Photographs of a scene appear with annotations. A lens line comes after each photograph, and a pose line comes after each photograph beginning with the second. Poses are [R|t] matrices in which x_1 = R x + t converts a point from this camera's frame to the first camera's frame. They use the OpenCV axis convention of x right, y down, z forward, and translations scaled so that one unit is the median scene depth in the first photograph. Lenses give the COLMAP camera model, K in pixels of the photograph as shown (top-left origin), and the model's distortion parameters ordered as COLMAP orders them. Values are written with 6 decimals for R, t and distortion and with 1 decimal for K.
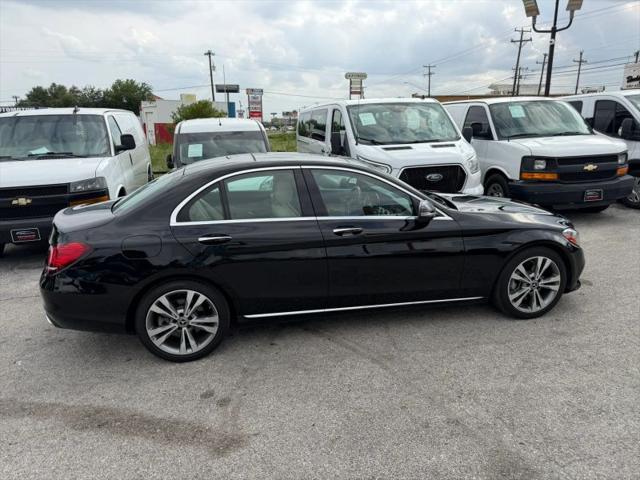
lens RADIAL K [[461.0, 0, 324.2], [0, 461.0, 242.6], [0, 0, 1]] dist [0.014395, -0.020161]
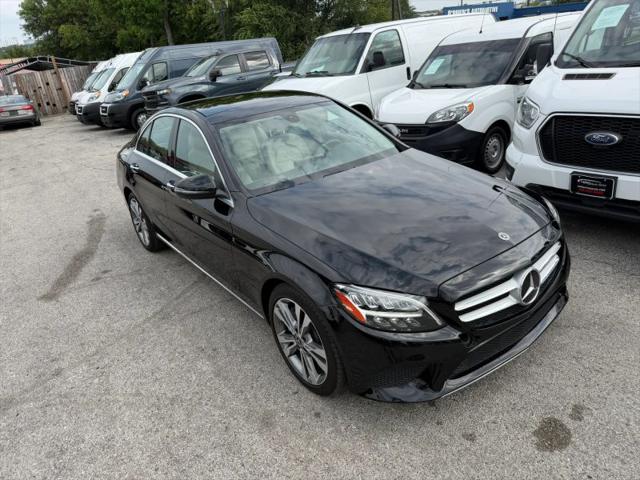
lens RADIAL K [[461.0, 0, 315.5], [0, 461.0, 237.4], [0, 0, 1]] dist [0.014395, -0.020161]
pose [[0.411959, 0.331212, -0.848875, 0.358088], [-0.135651, 0.943510, 0.302305, -0.089883], [0.901048, -0.009386, 0.433617, 0.279440]]
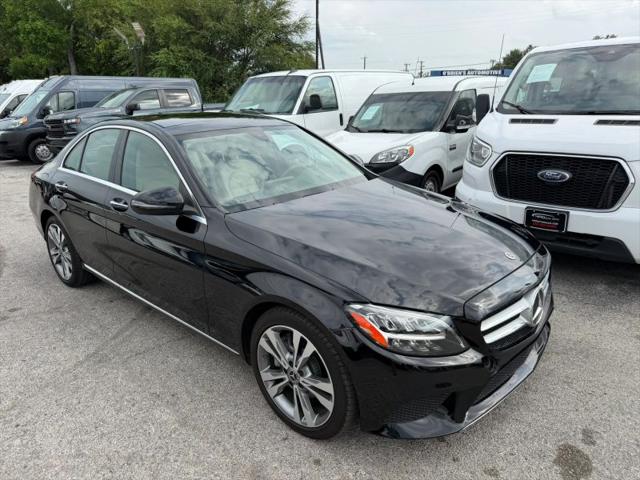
lens RADIAL K [[461.0, 0, 321.9], [0, 461.0, 245.0], [0, 0, 1]] dist [0.014395, -0.020161]
pose [[0.585393, 0.261688, -0.767355, 0.320274], [-0.199842, 0.963847, 0.176244, -0.061192], [0.785734, 0.050177, 0.616526, 0.254762]]
